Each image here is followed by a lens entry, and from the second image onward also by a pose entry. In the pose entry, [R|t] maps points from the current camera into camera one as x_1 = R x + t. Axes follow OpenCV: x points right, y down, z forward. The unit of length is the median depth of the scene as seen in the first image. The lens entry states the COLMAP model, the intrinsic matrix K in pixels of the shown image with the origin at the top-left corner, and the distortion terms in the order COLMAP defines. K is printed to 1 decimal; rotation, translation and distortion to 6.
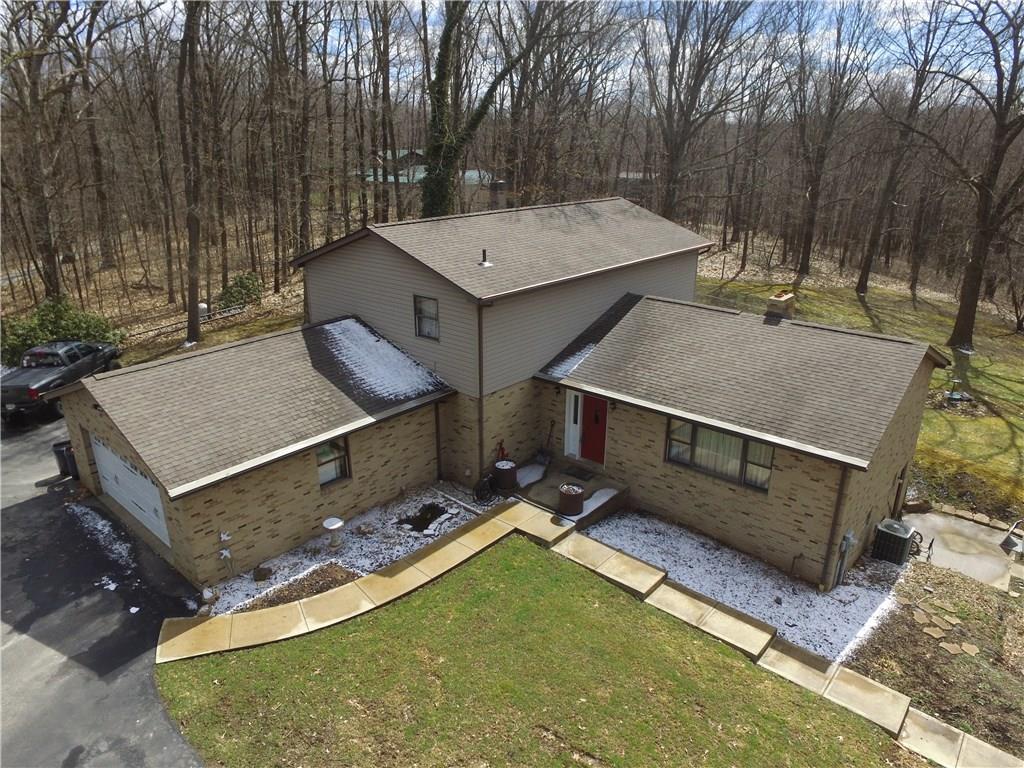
lens RADIAL K [[690.9, 0, 507.1], [0, 690.9, 387.9], [0, 0, 1]] dist [-0.116916, 0.087920]
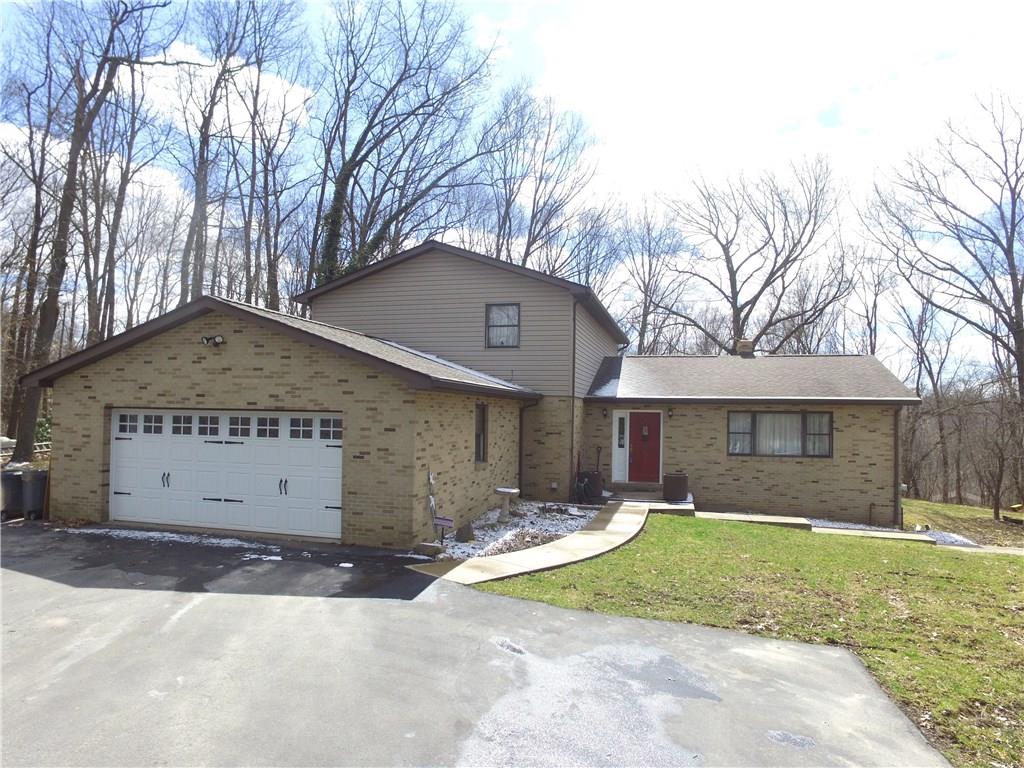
lens RADIAL K [[690.9, 0, 507.1], [0, 690.9, 387.9], [0, 0, 1]] dist [-0.116916, 0.087920]
pose [[0.894031, 0.031740, 0.446879, -0.582314], [0.138994, 0.928615, -0.344028, 0.340494], [-0.425897, 0.369686, 0.825799, 0.232148]]
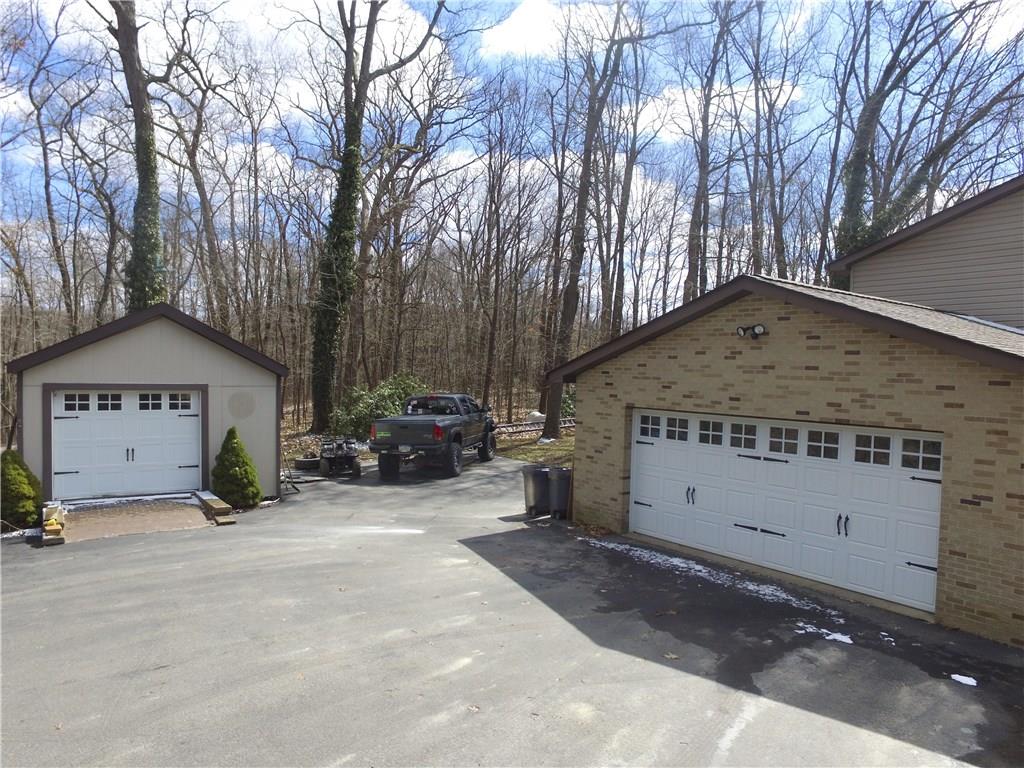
lens RADIAL K [[690.9, 0, 507.1], [0, 690.9, 387.9], [0, 0, 1]] dist [-0.116916, 0.087920]
pose [[0.973299, 0.032429, -0.227239, -0.607510], [-0.104035, 0.944776, -0.310766, 0.253899], [0.204612, 0.326109, 0.922923, 0.375190]]
